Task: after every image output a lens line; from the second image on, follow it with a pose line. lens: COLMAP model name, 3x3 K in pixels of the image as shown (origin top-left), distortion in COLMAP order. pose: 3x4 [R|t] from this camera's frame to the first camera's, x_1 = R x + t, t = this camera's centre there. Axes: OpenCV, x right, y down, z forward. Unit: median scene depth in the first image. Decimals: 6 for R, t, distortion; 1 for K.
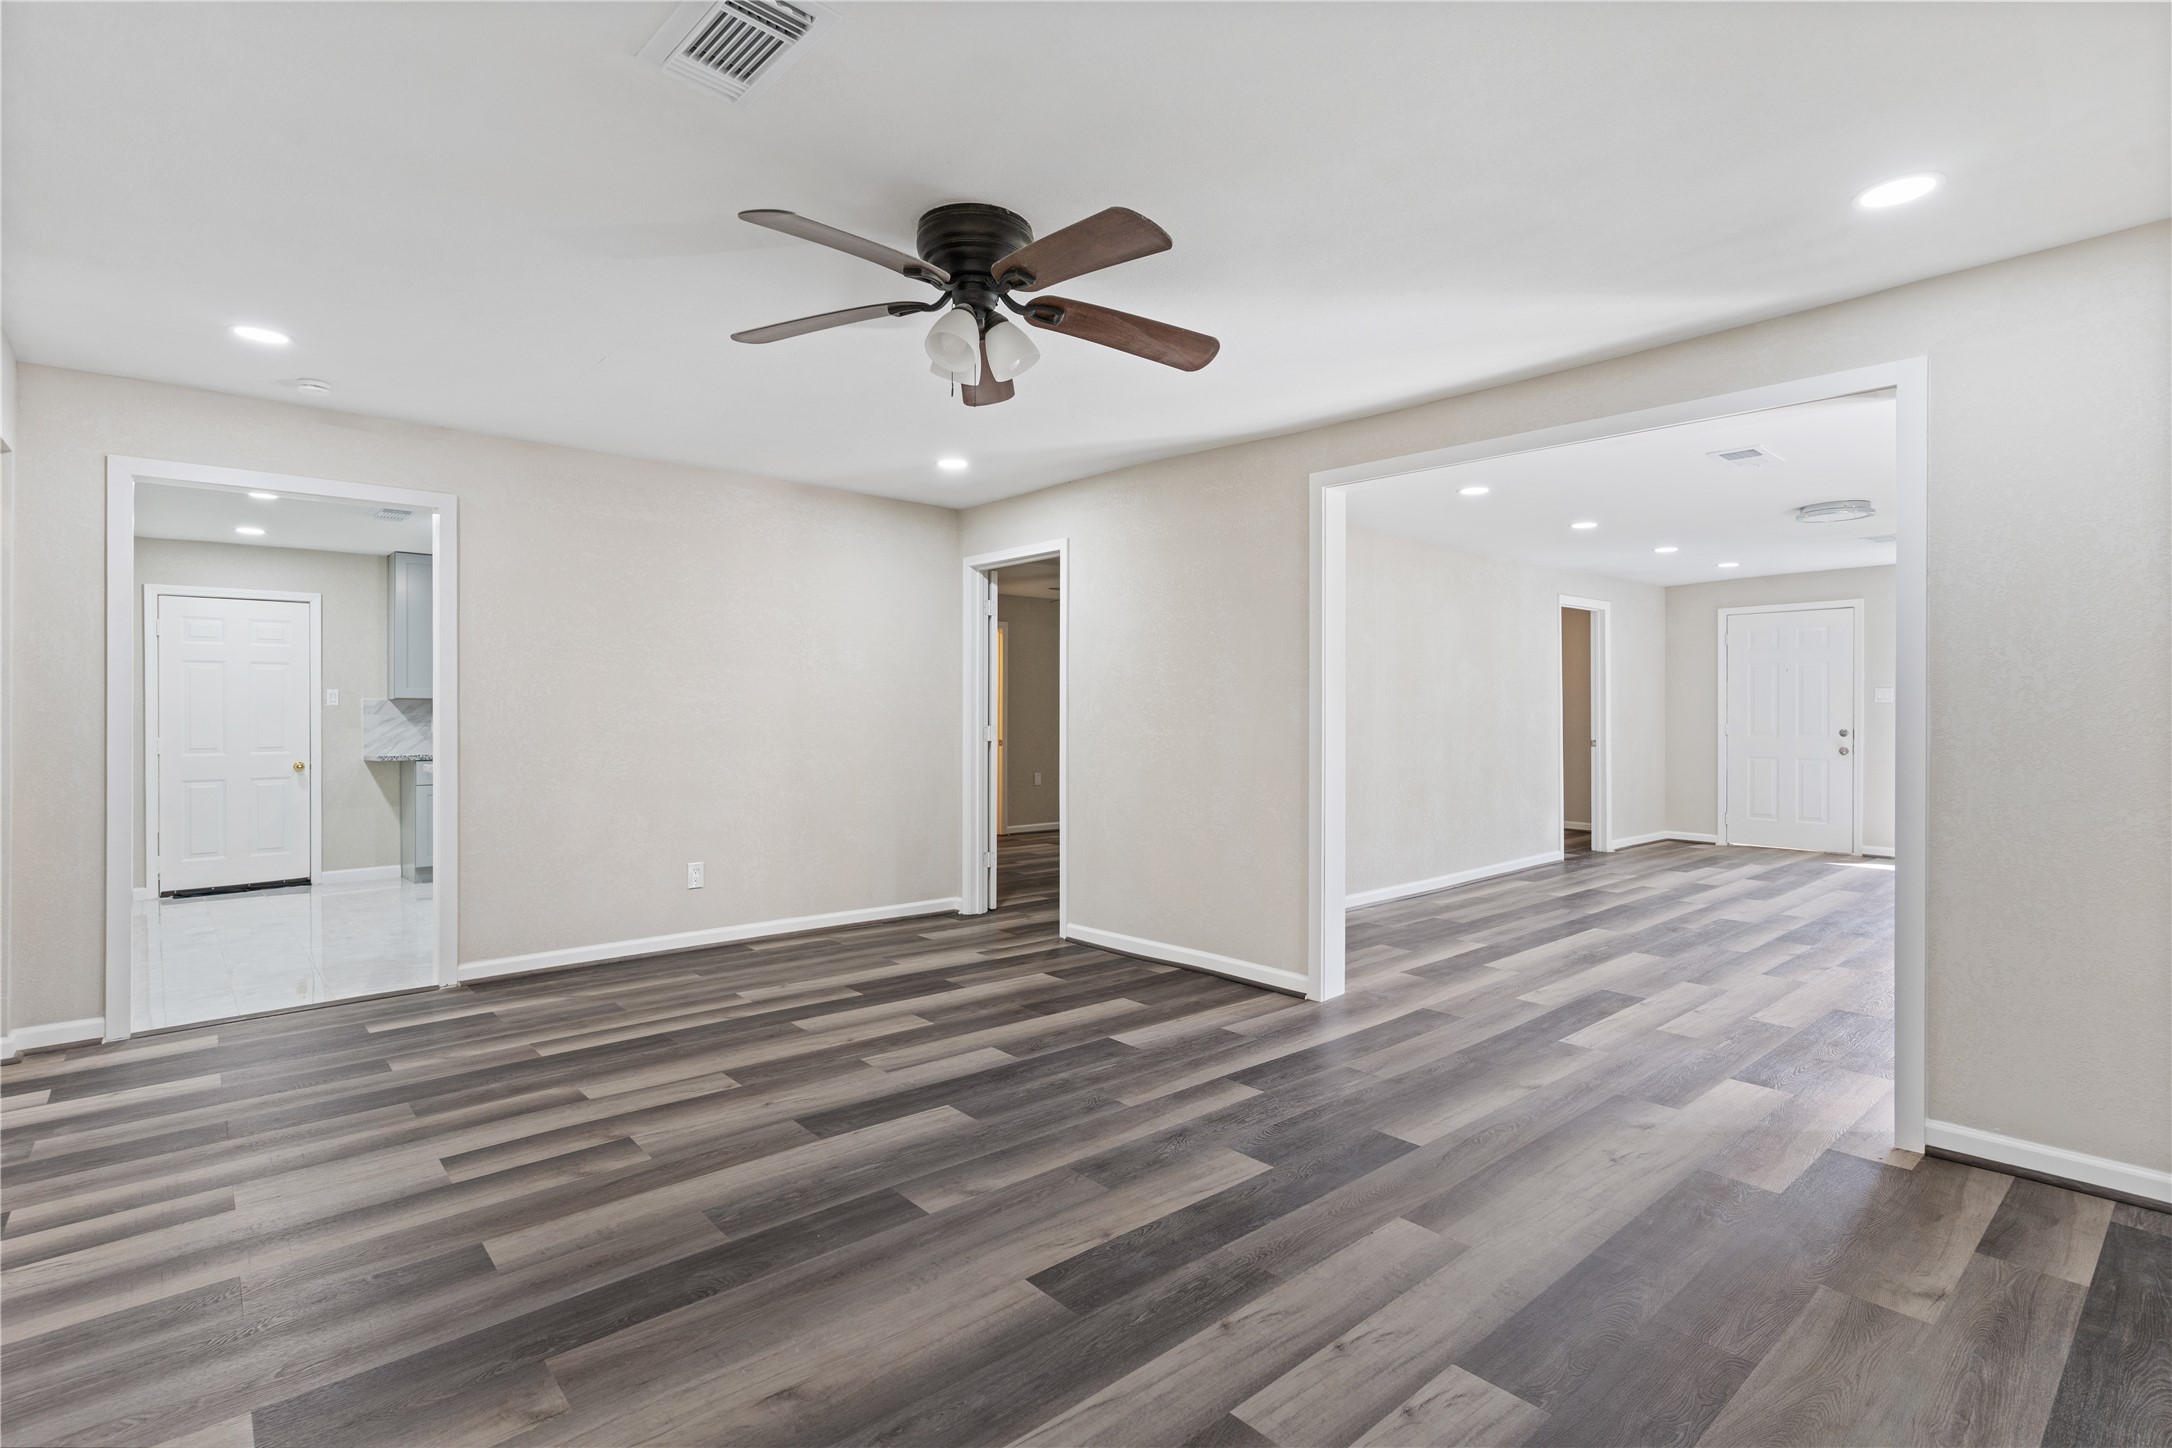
lens RADIAL K [[1024.8, 0, 1075.0], [0, 1024.8, 712.9], [0, 0, 1]] dist [-0.000038, -0.000028]
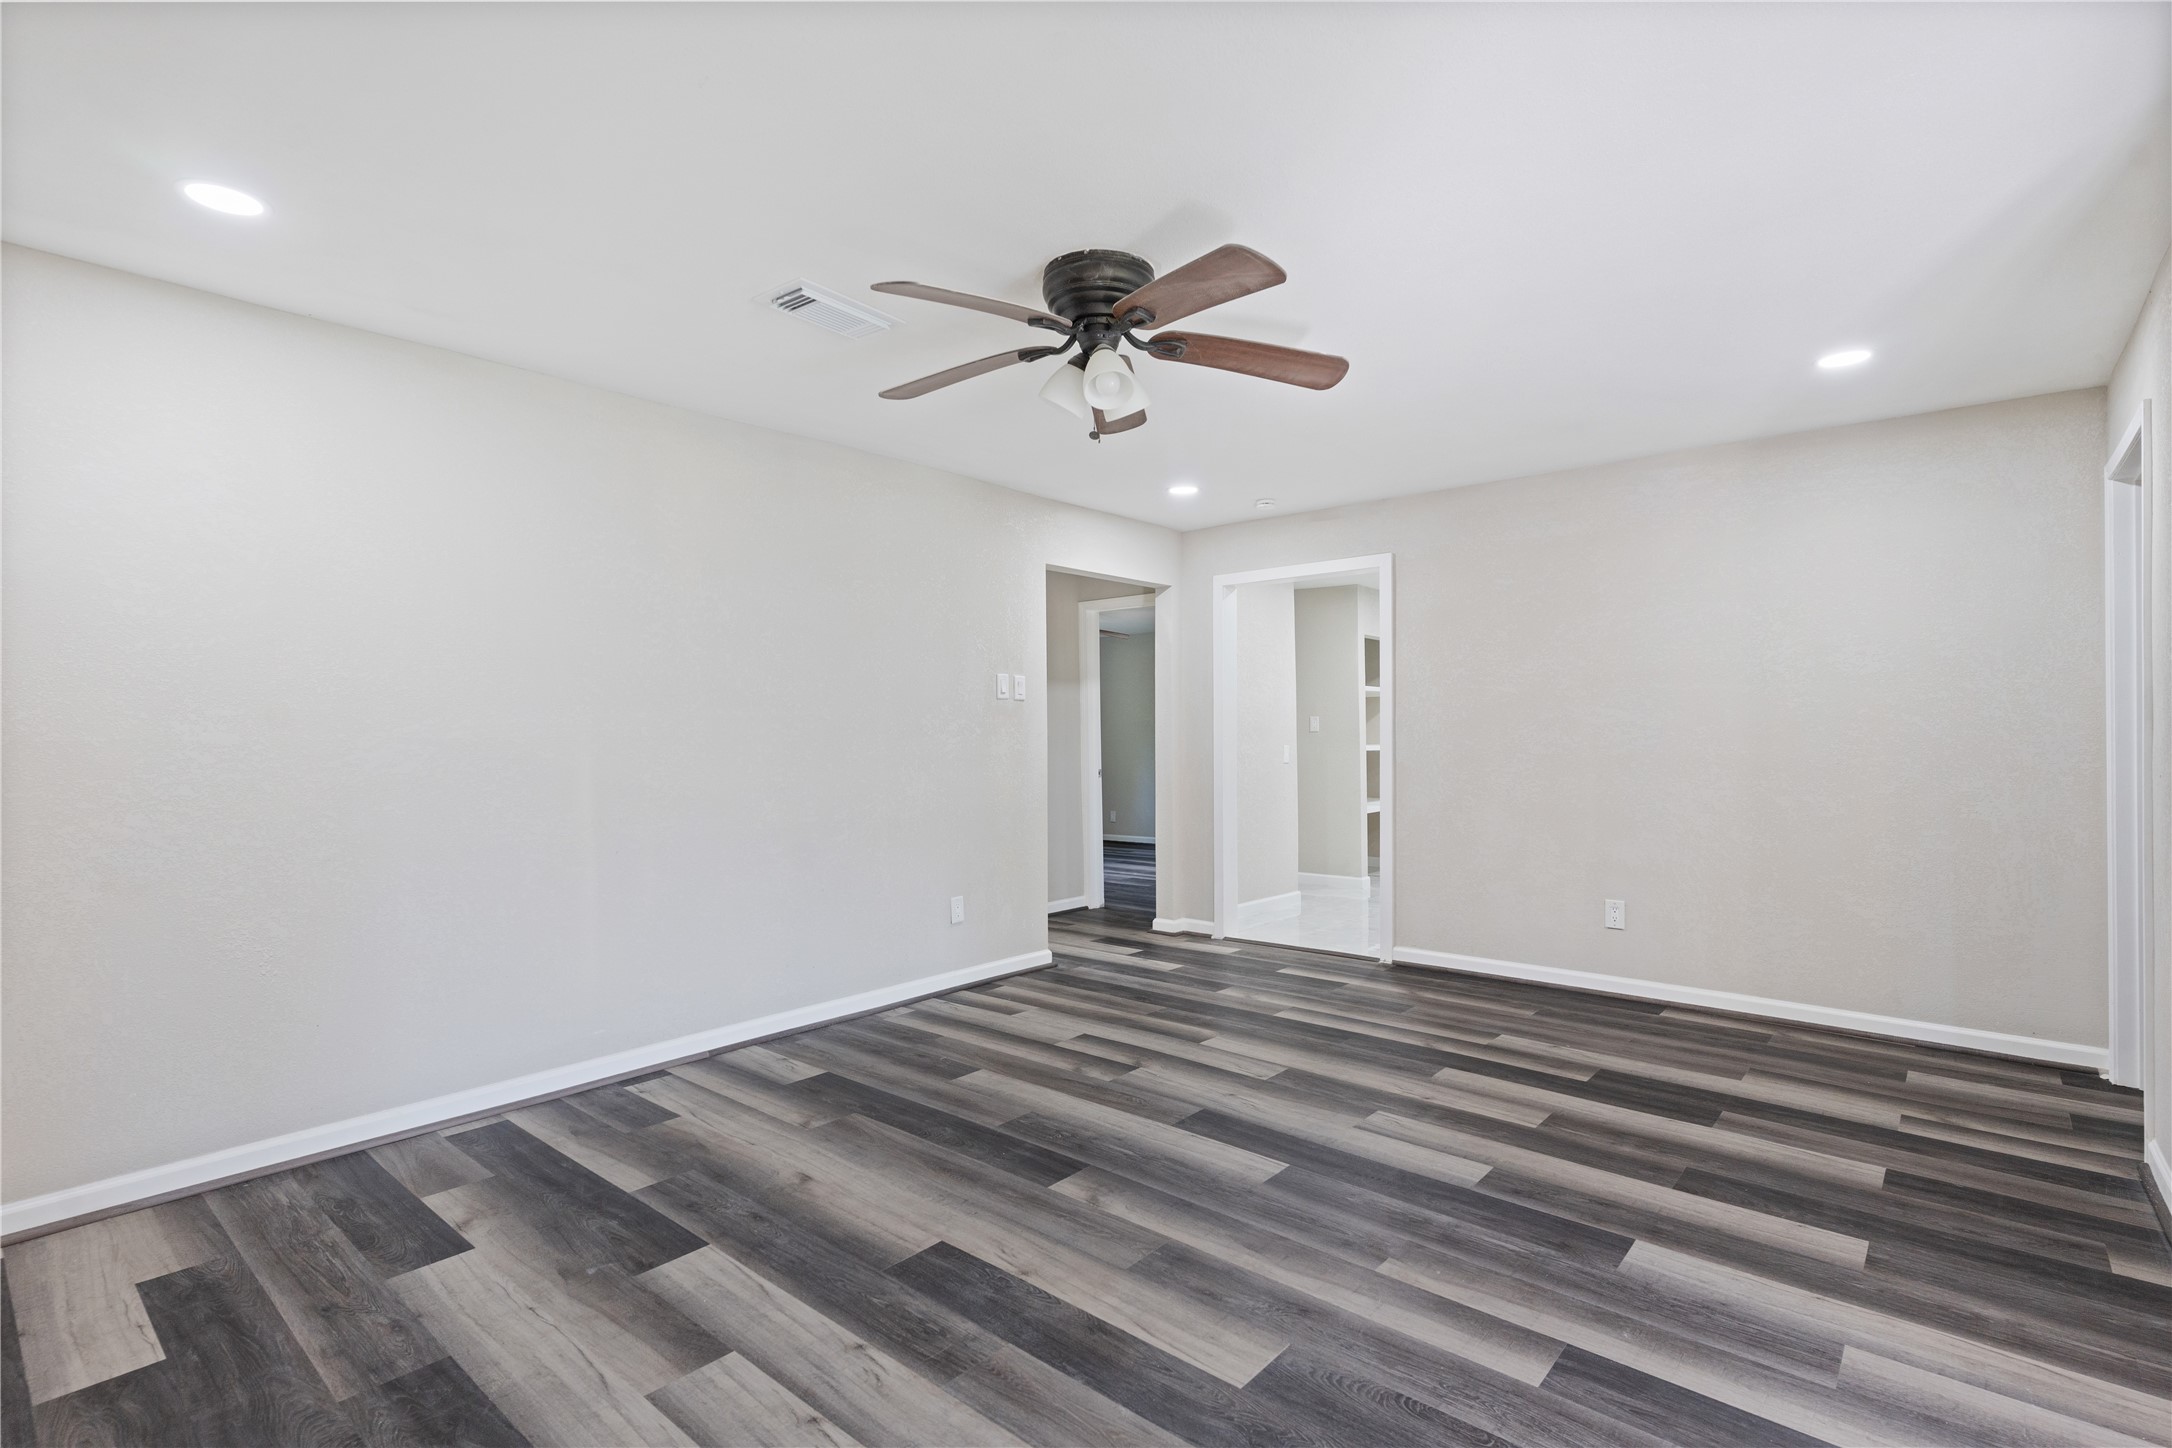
lens RADIAL K [[1024.8, 0, 1094.0], [0, 1024.8, 726.6], [0, 0, 1]] dist [-0.000038, -0.000028]
pose [[0.147124, -0.006648, -0.989096, 0.735424], [0.003853, 0.999974, -0.006148, -0.004342], [0.989111, -0.002906, 0.147146, 0.671046]]
